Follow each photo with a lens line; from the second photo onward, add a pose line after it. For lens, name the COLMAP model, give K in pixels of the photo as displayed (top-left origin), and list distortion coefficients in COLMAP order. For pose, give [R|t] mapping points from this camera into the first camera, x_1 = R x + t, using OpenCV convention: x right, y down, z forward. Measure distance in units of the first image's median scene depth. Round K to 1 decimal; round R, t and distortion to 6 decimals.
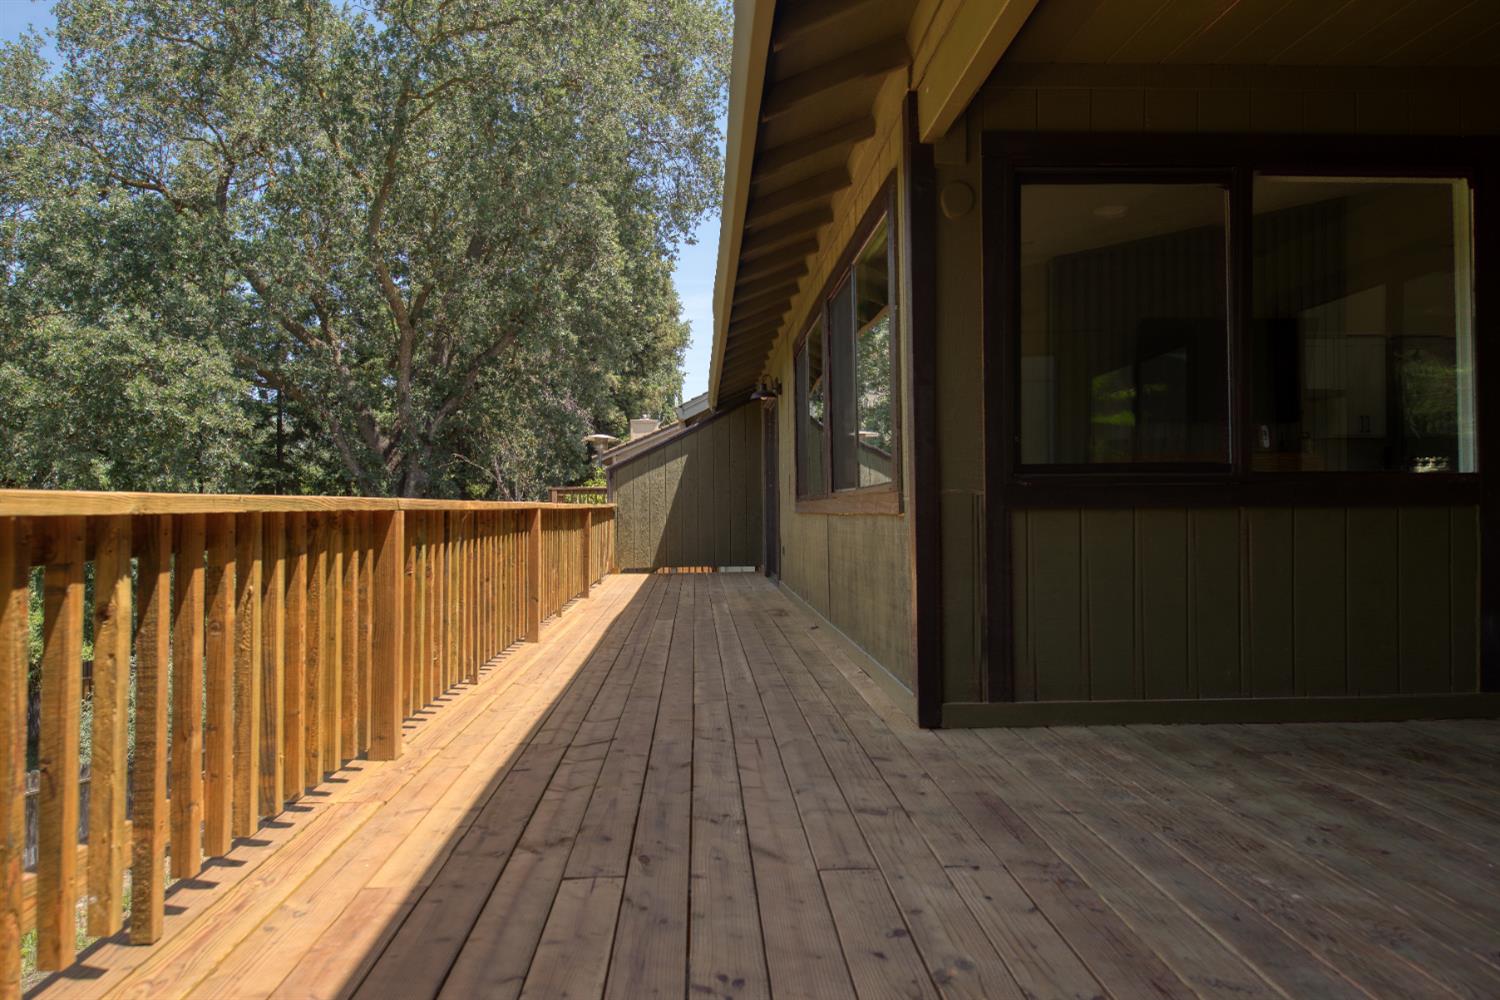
lens RADIAL K [[960.0, 0, 750.0], [0, 960.0, 500.0], [0, 0, 1]] dist [0.009480, 0.001966]
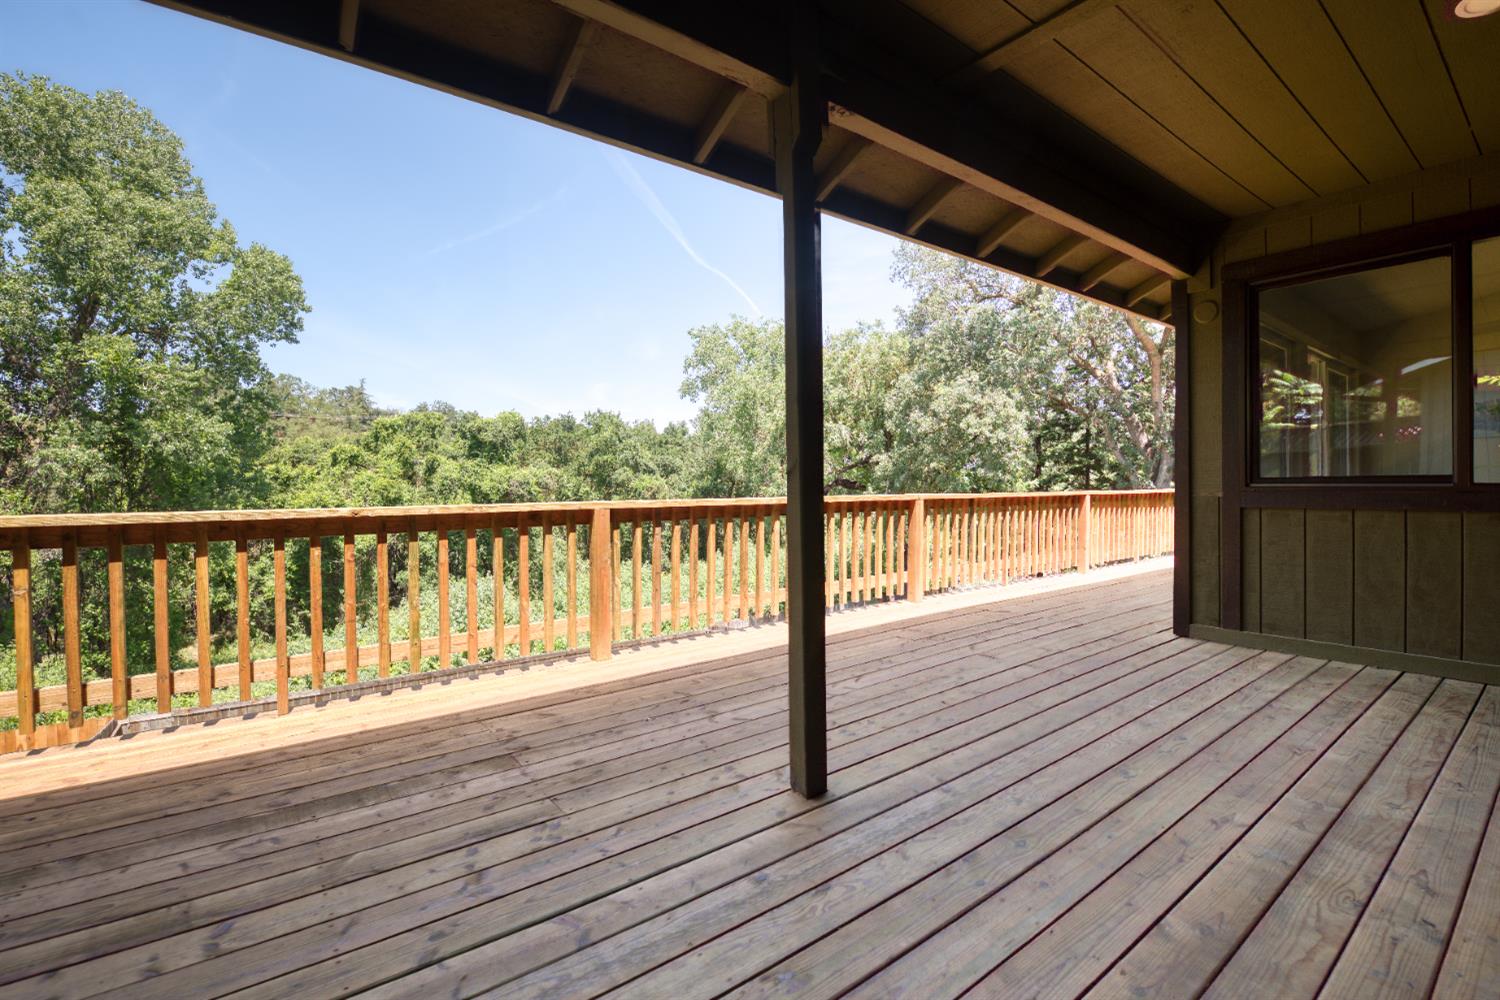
lens RADIAL K [[670.5, 0, 750.0], [0, 670.5, 500.0], [0, 0, 1]] dist [-0.001543, -0.000244]
pose [[0.565059, 0.020143, -0.824805, 0.195985], [0.011588, 0.999410, 0.032346, -0.012082], [0.824969, -0.027835, 0.564492, -0.073676]]
